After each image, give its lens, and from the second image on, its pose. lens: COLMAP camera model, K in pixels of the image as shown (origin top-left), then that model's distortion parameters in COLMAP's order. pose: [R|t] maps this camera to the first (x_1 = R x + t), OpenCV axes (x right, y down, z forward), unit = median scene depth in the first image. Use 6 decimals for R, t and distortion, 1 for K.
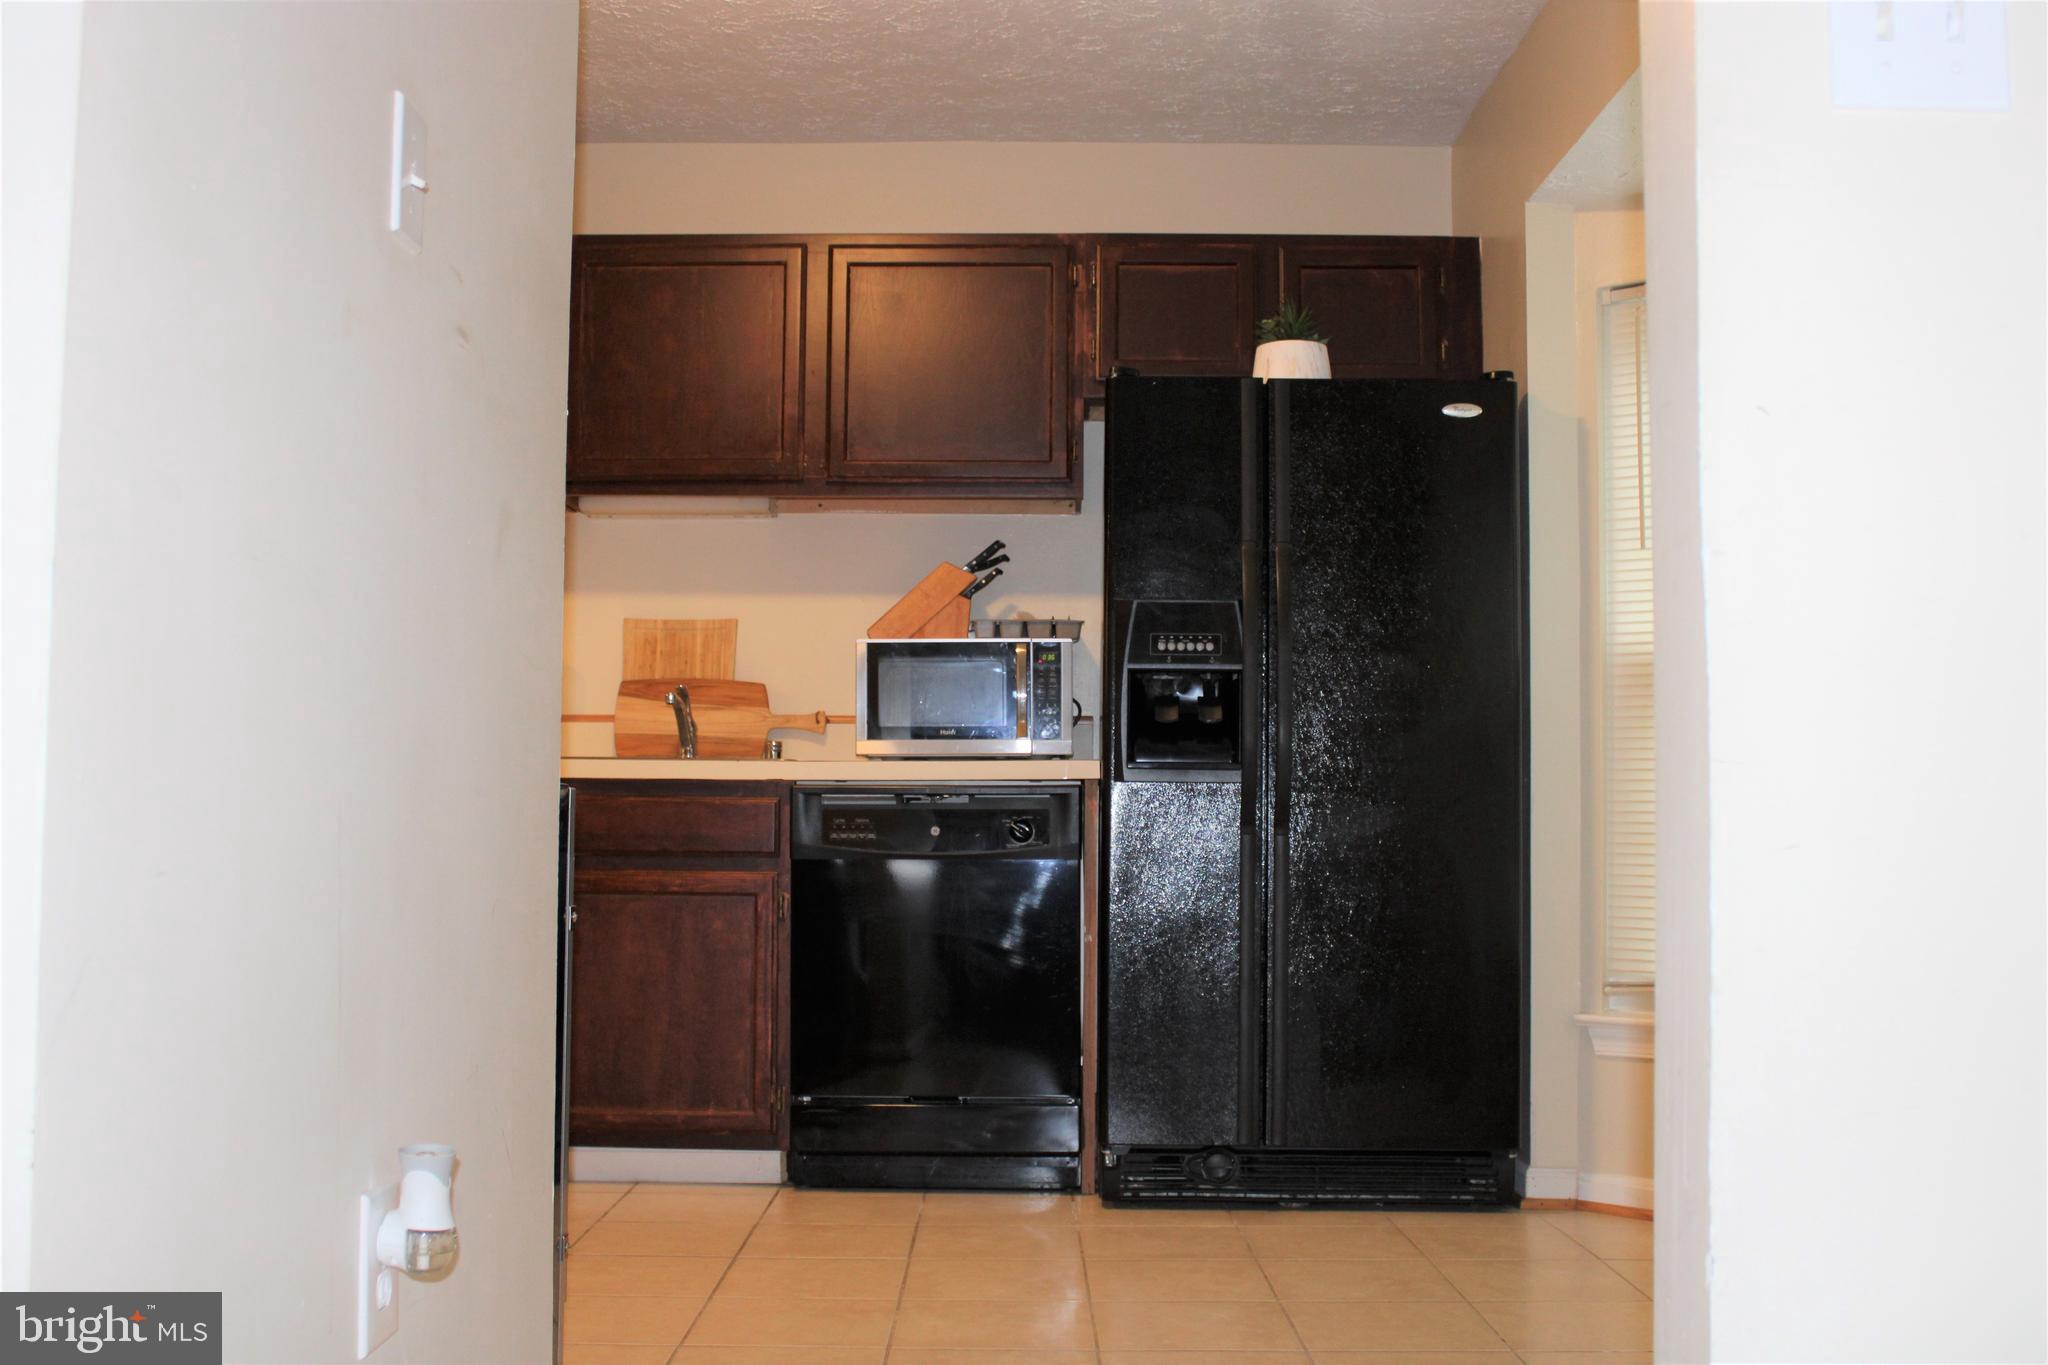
lens RADIAL K [[2045.2, 0, 1022.2], [0, 2045.2, 687.1], [0, 0, 1]] dist [-0.094120, 0.000000]
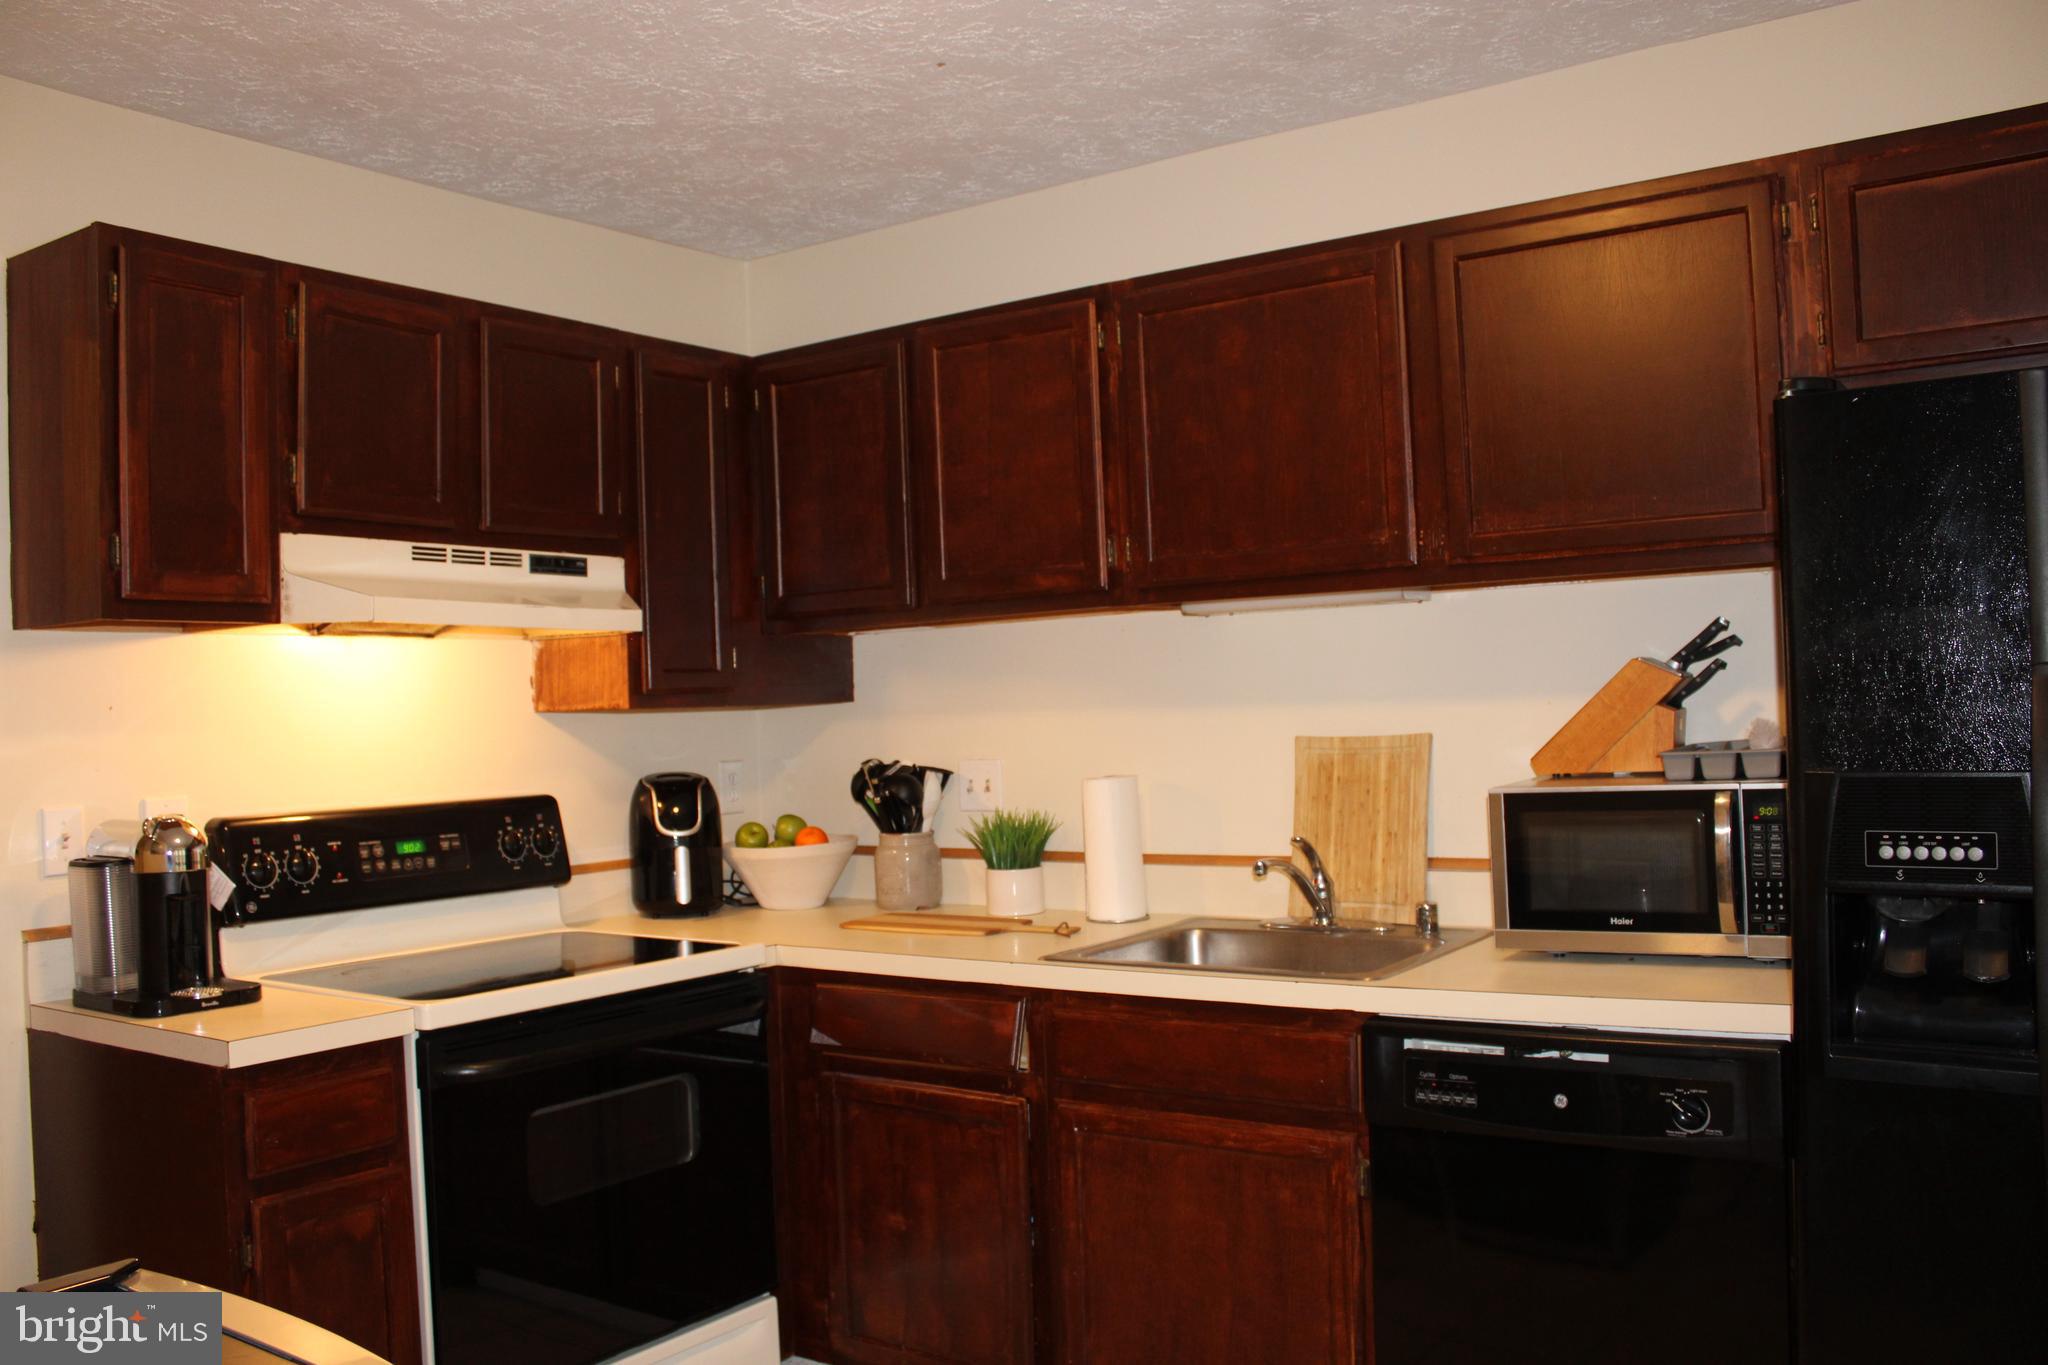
lens RADIAL K [[1708.5, 0, 1022.7], [0, 1708.5, 682.4], [0, 0, 1]] dist [-0.157792, 0.126986]
pose [[0.819867, -0.042431, -0.570980, 0.131773], [0.078529, 0.996159, 0.038733, -0.102206], [0.567143, -0.076594, 0.820050, 0.454238]]
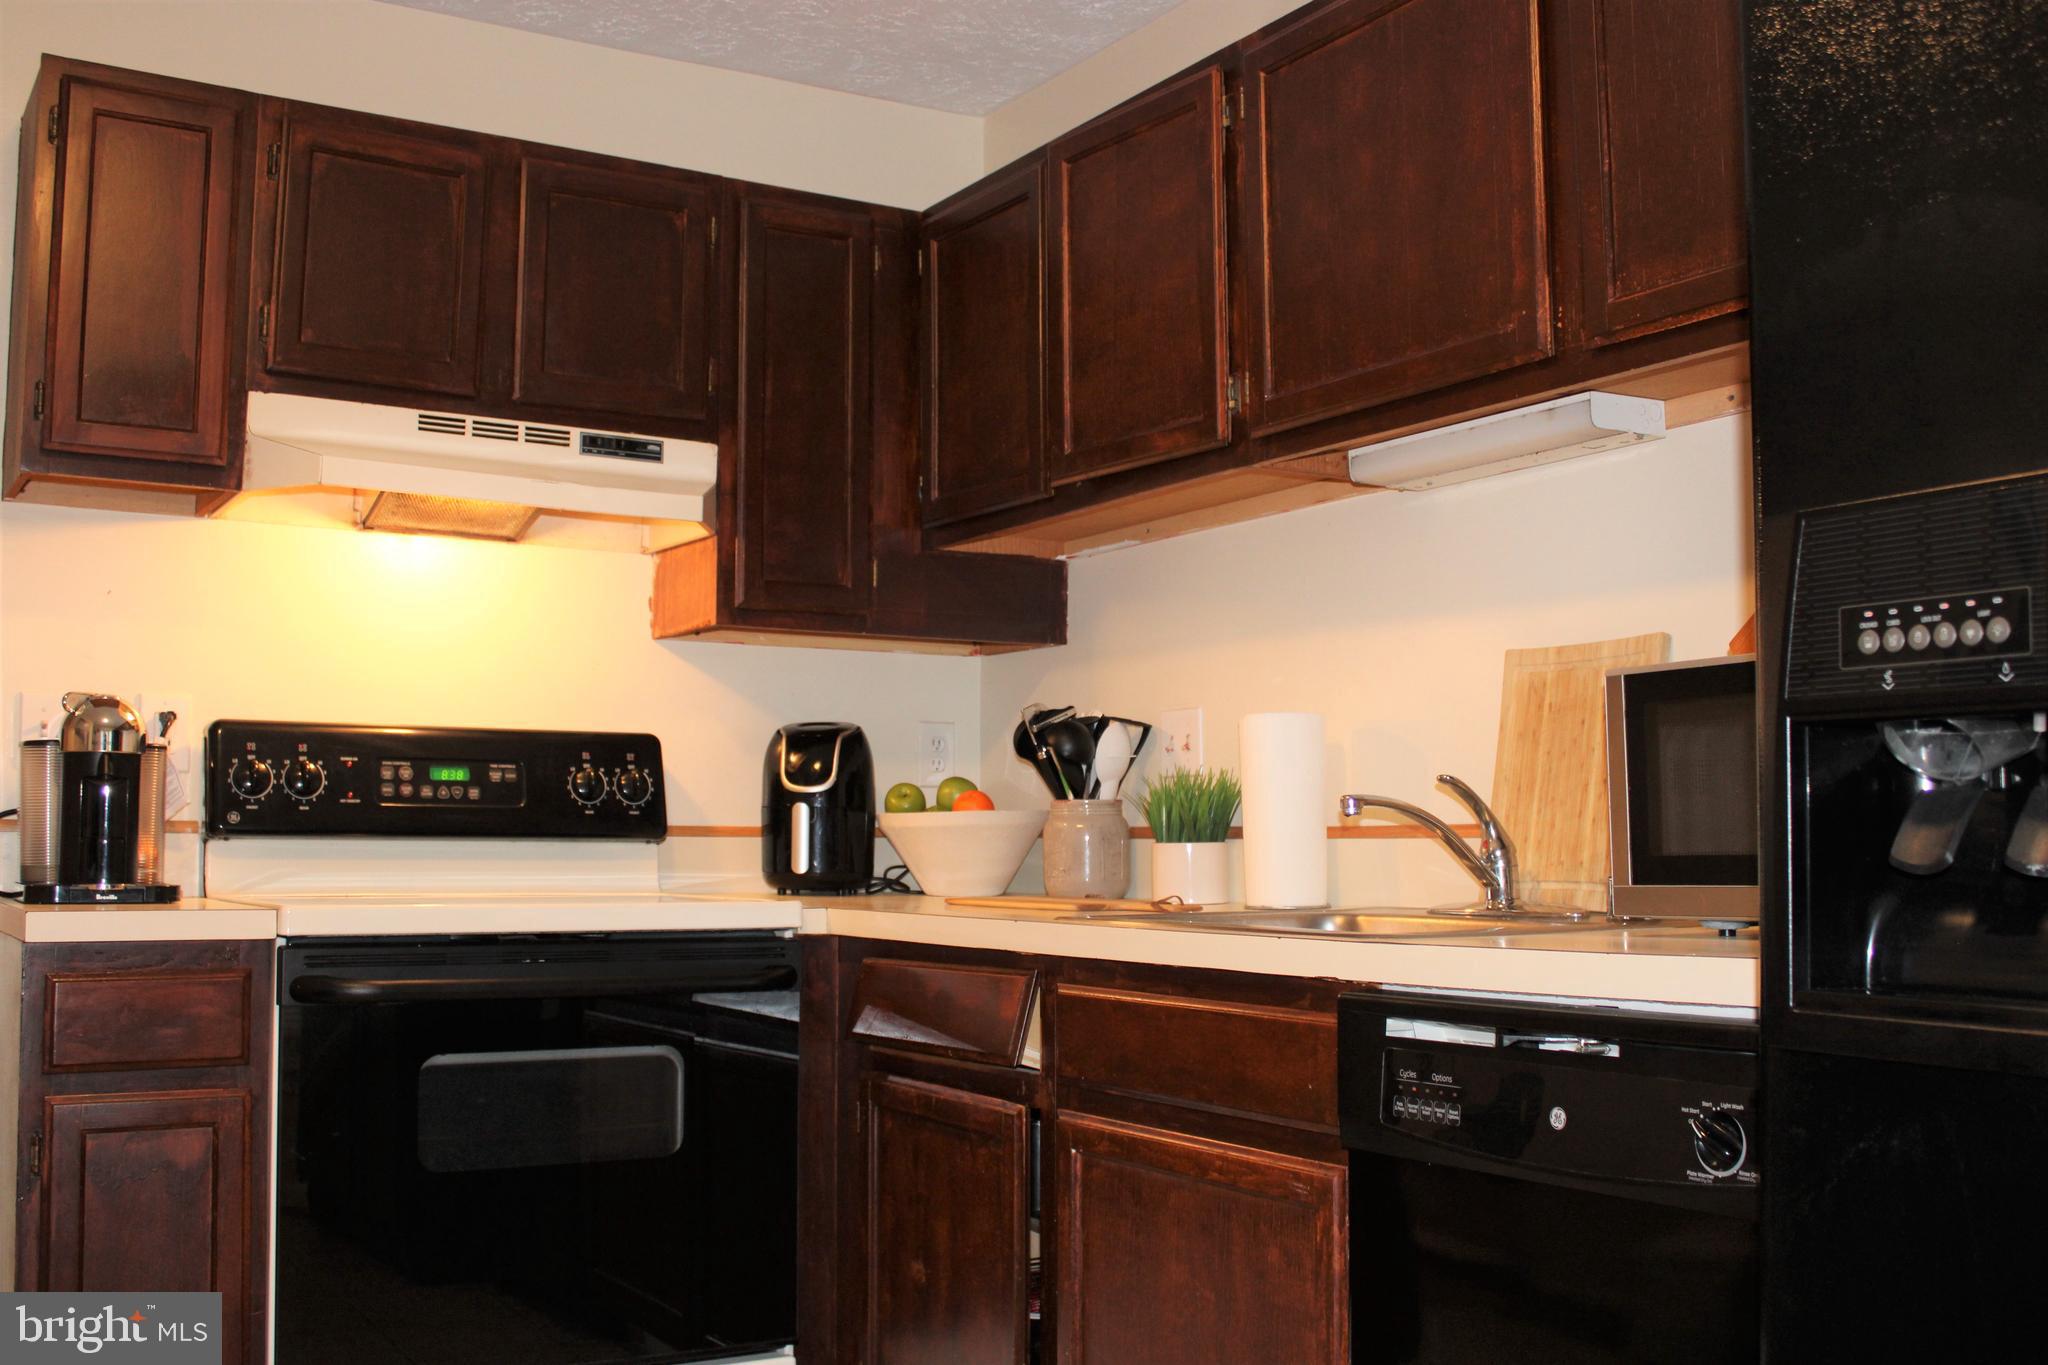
lens RADIAL K [[2045.2, 0, 1031.1], [0, 2045.2, 682.2], [0, 0, 1]] dist [-0.094120, 0.000000]
pose [[0.521029, -0.074063, -0.850320, 0.261990], [0.059214, 0.996964, -0.050553, -0.004905], [0.851482, -0.024011, 0.523833, 0.685370]]
